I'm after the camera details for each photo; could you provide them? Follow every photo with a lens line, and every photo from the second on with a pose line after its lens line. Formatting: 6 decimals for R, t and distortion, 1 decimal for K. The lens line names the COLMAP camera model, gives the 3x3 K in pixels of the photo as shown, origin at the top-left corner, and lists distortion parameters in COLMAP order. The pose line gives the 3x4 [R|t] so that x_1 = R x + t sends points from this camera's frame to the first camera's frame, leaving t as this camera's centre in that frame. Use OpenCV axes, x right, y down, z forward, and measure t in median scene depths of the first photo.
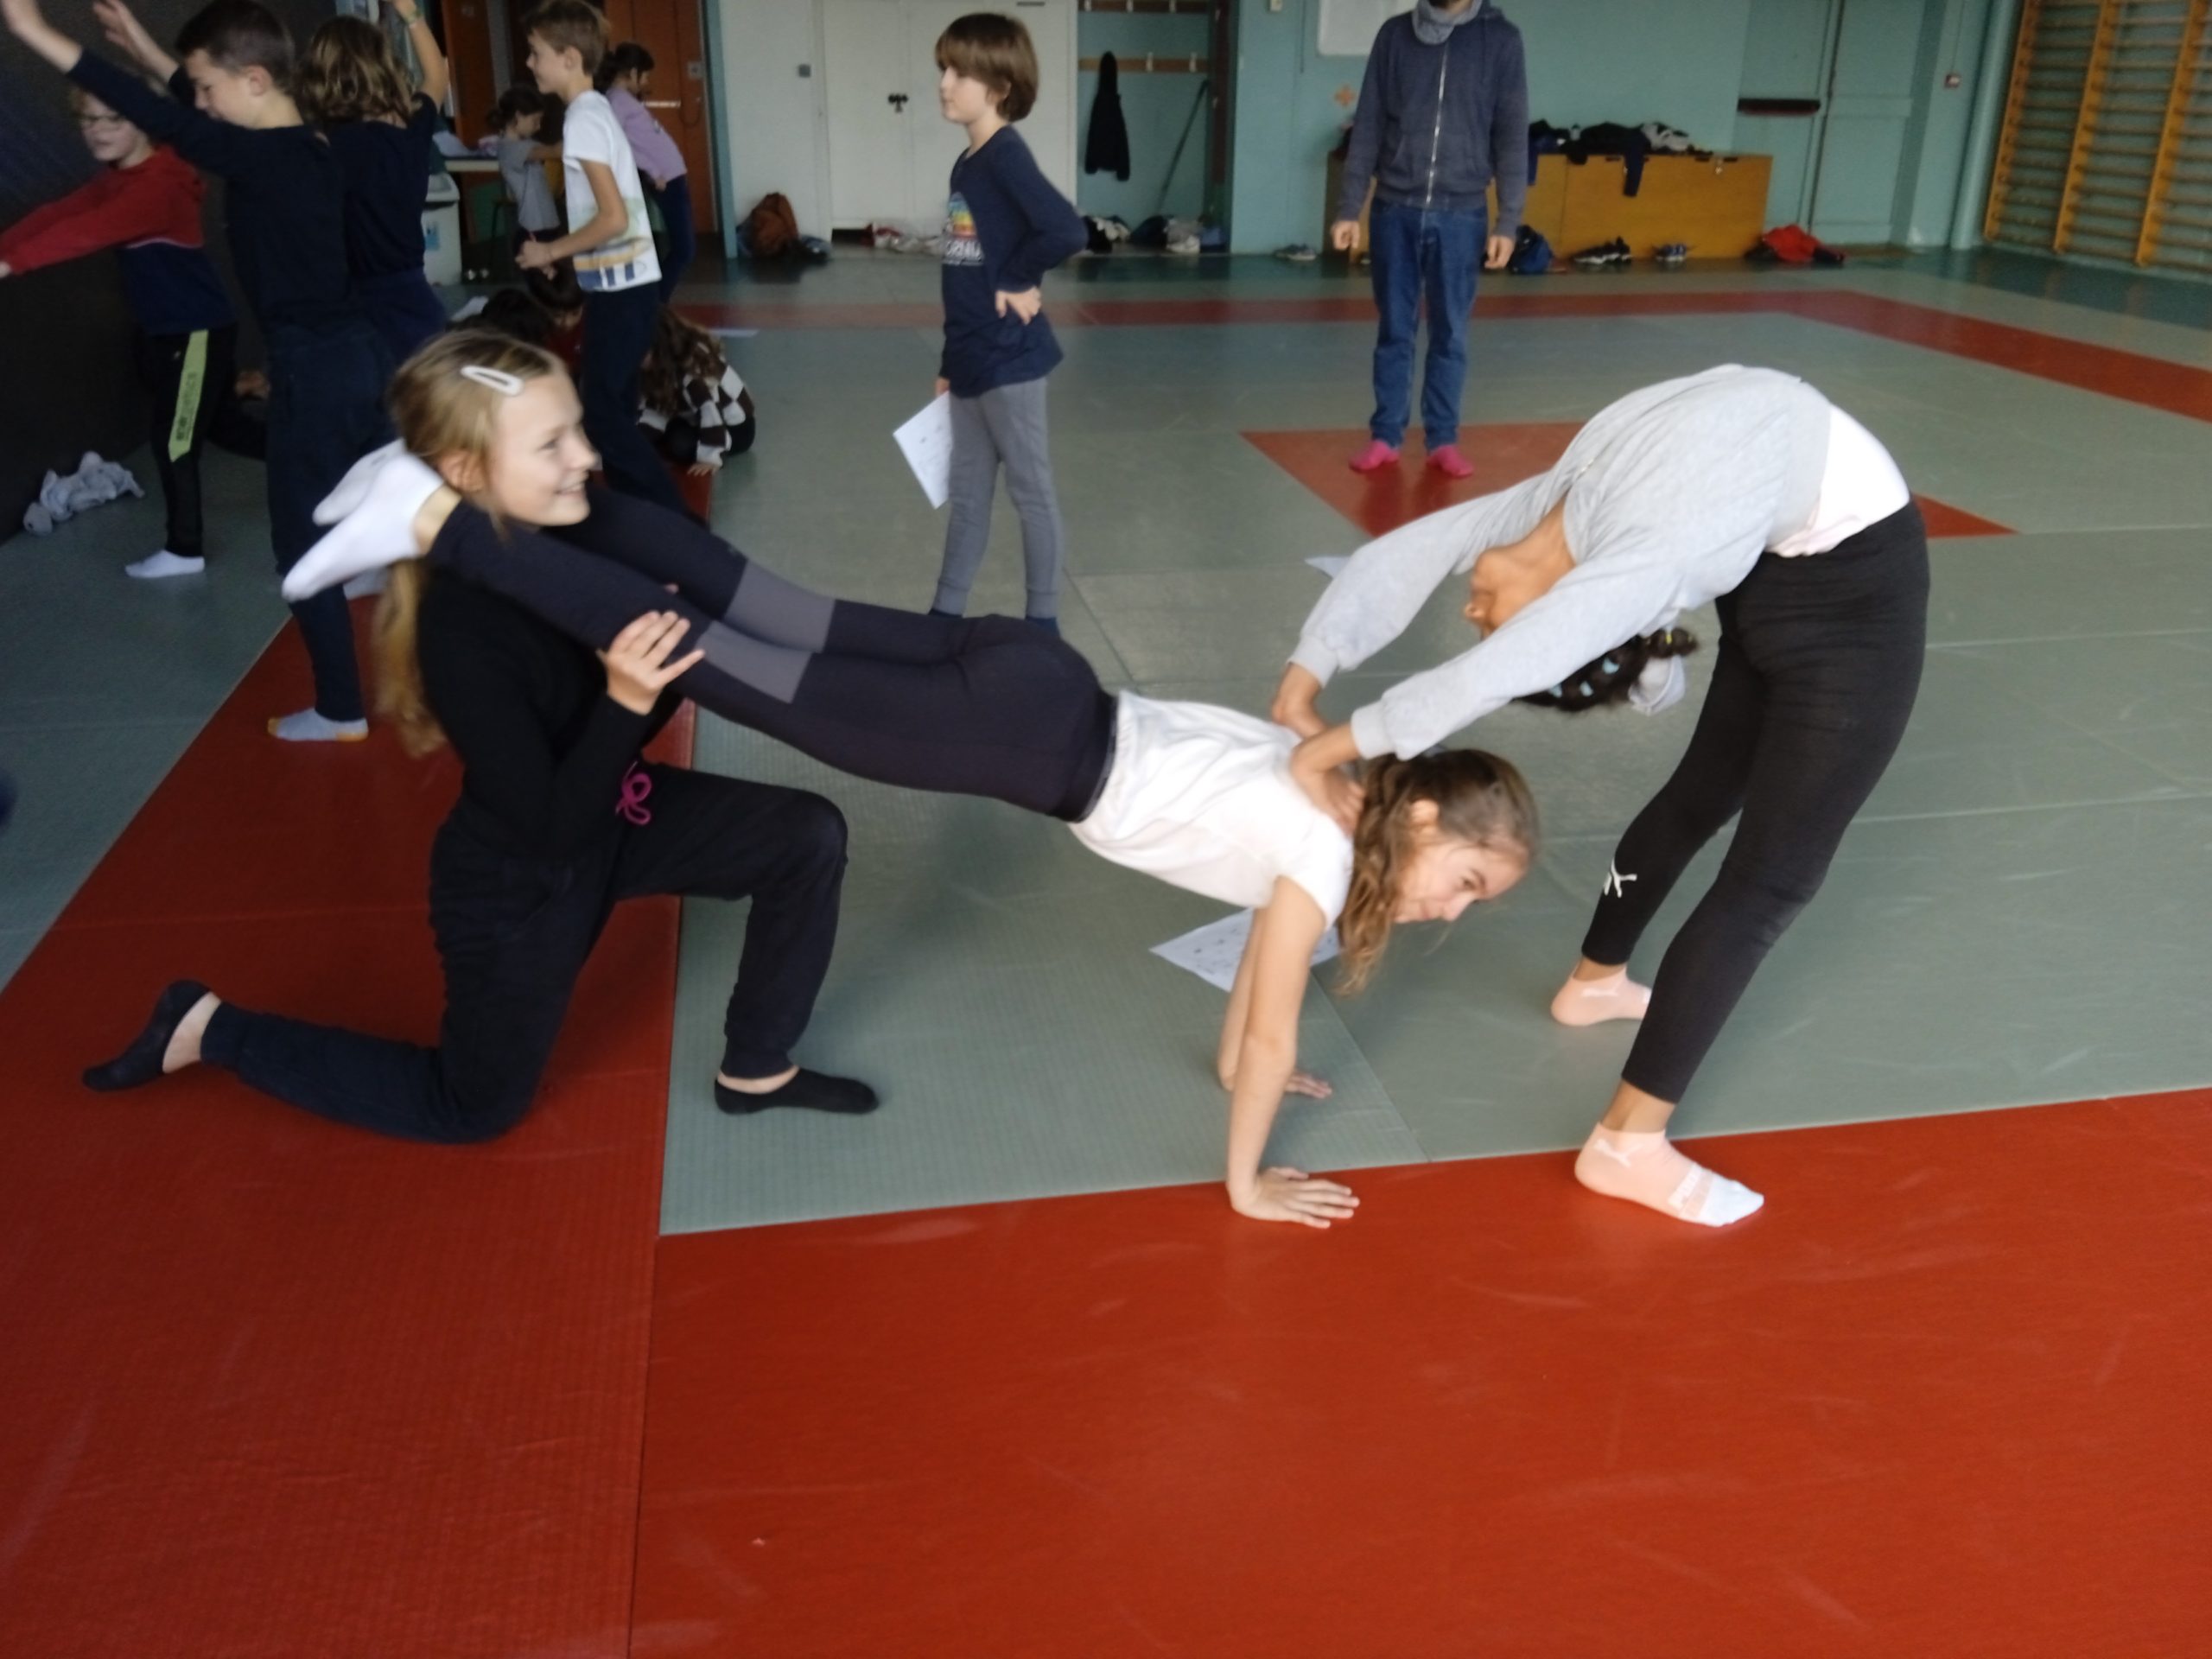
lens RADIAL K [[2127.8, 0, 1104.9], [0, 2127.8, 834.4], [0, 0, 1]] dist [0.024388, 0.000000]
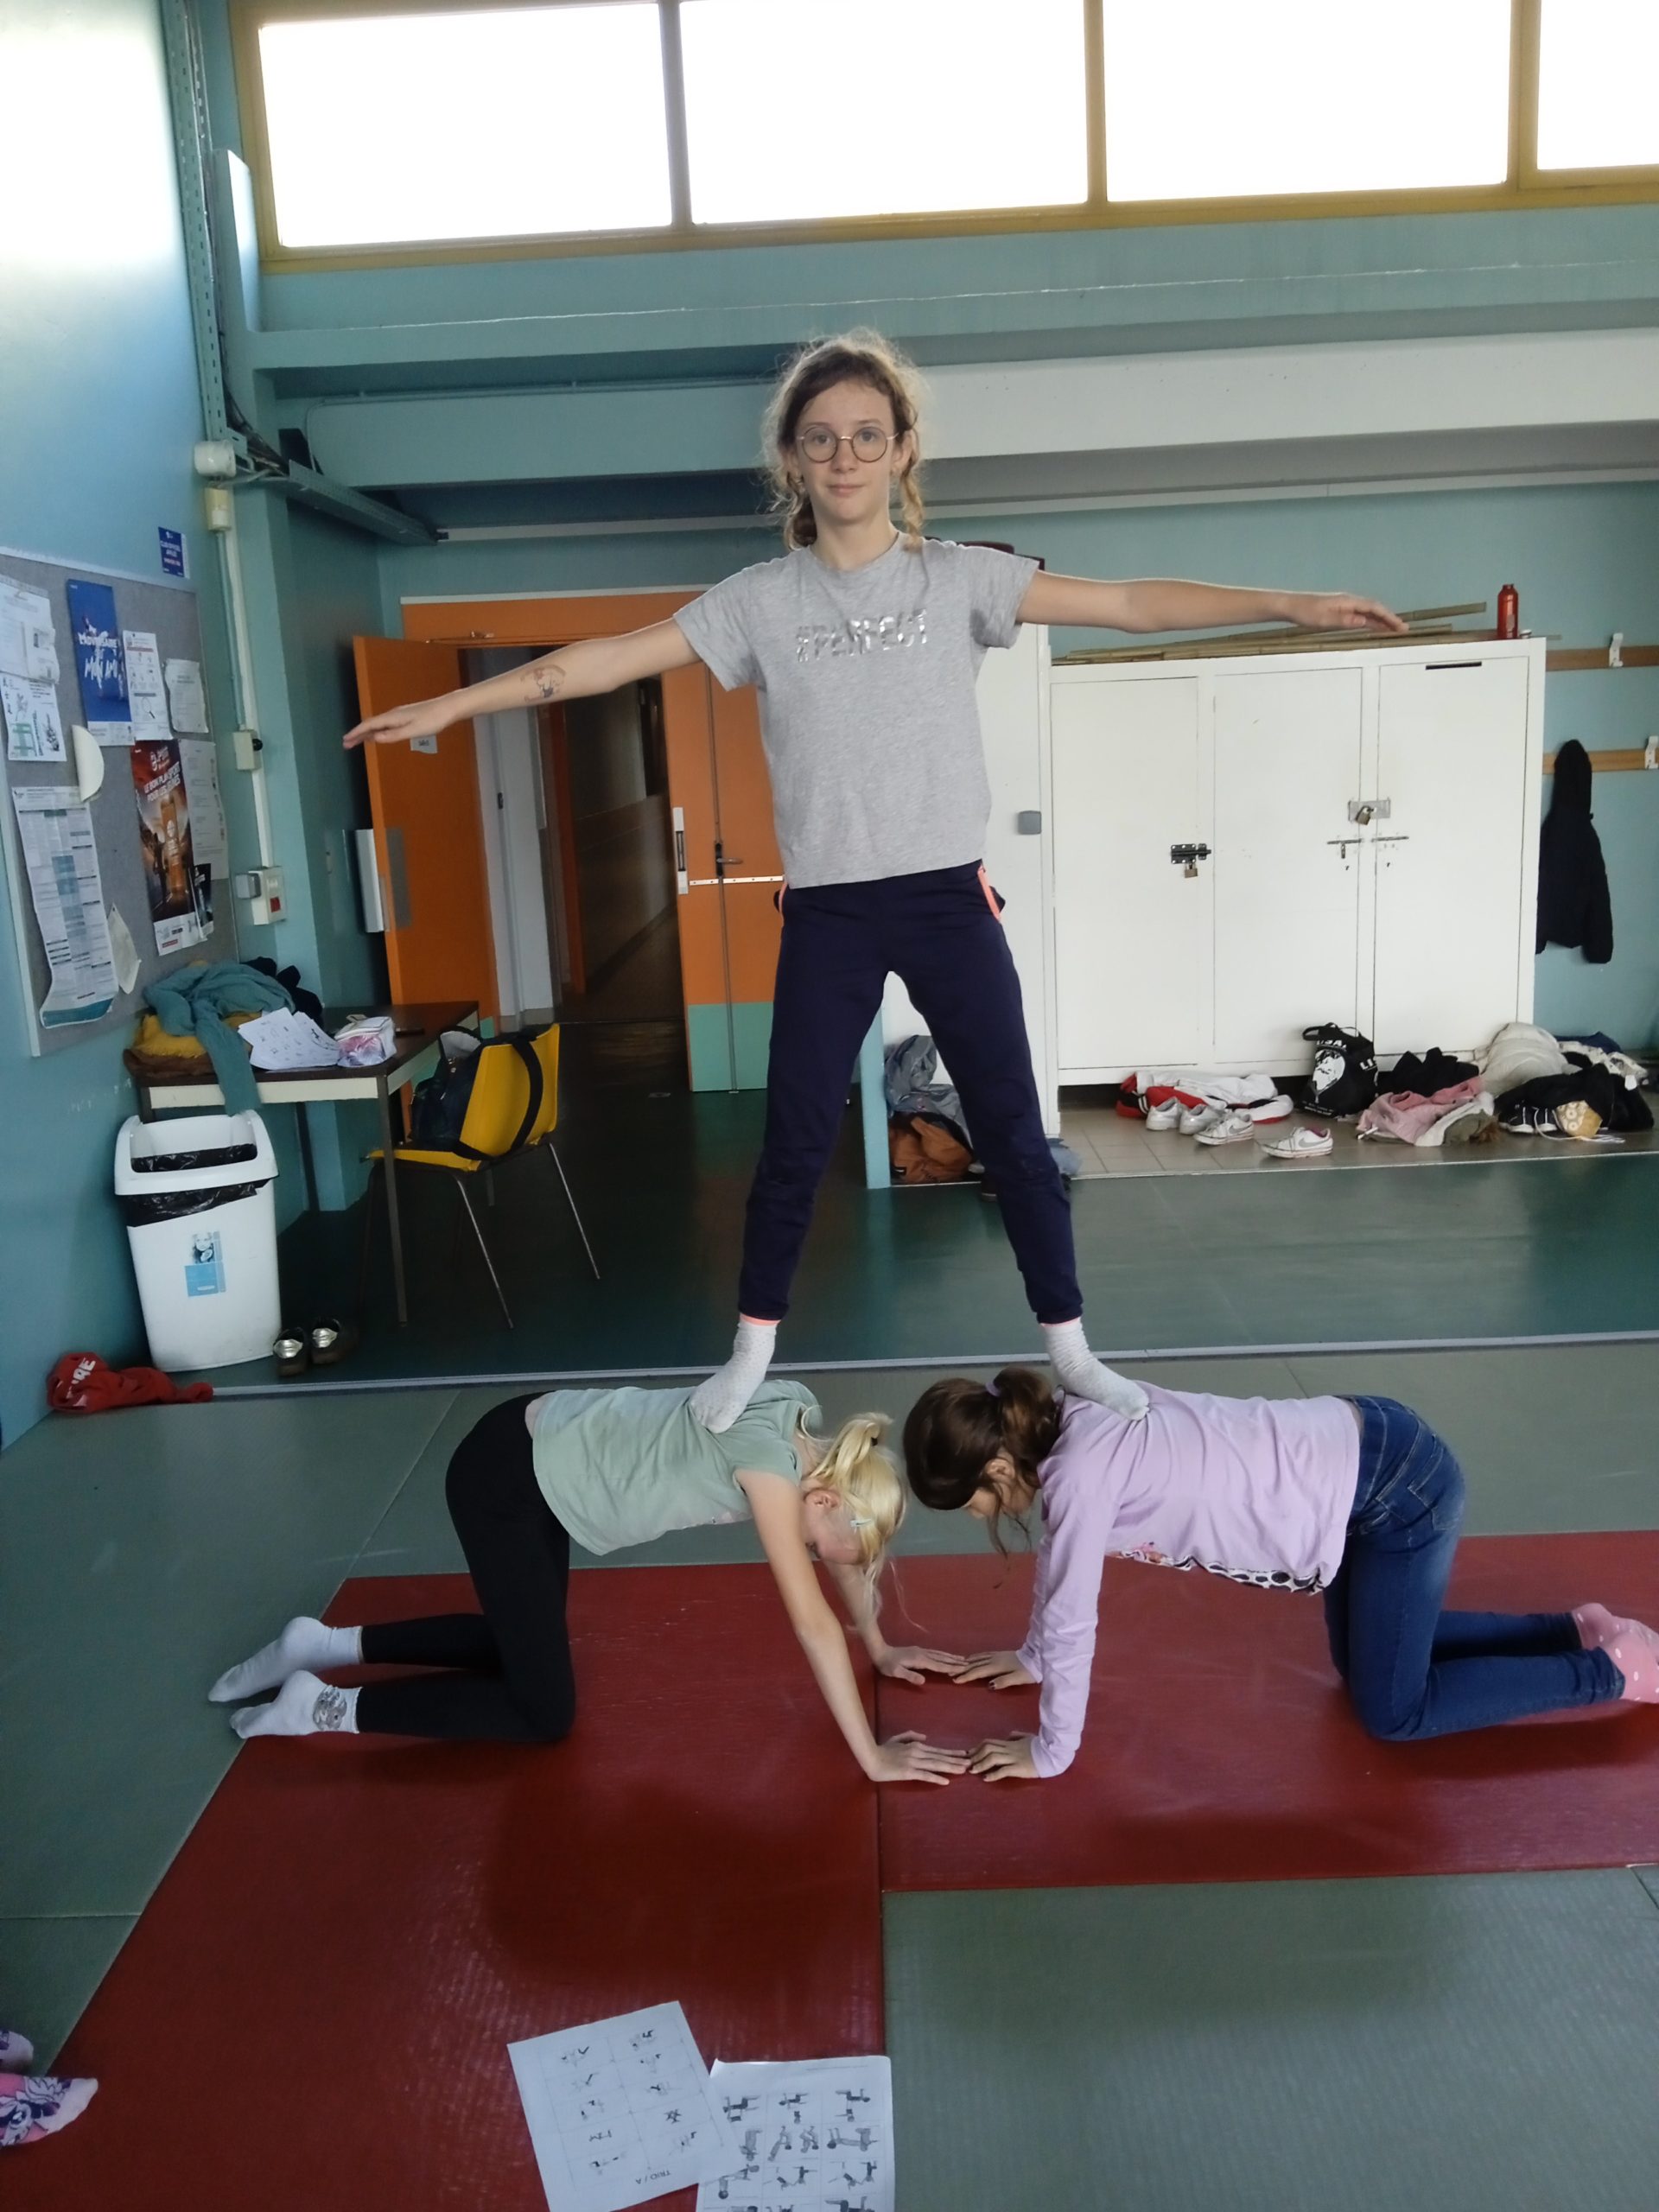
lens RADIAL K [[2127.8, 0, 830.3], [0, 2127.8, 1106.4], [0, 0, 1]] dist [0.024388, 0.000000]
pose [[0.981508, -0.025207, -0.189756, -0.085655], [-0.006413, 0.986405, -0.164208, -0.195639], [0.191316, 0.162389, 0.968002, 0.483218]]
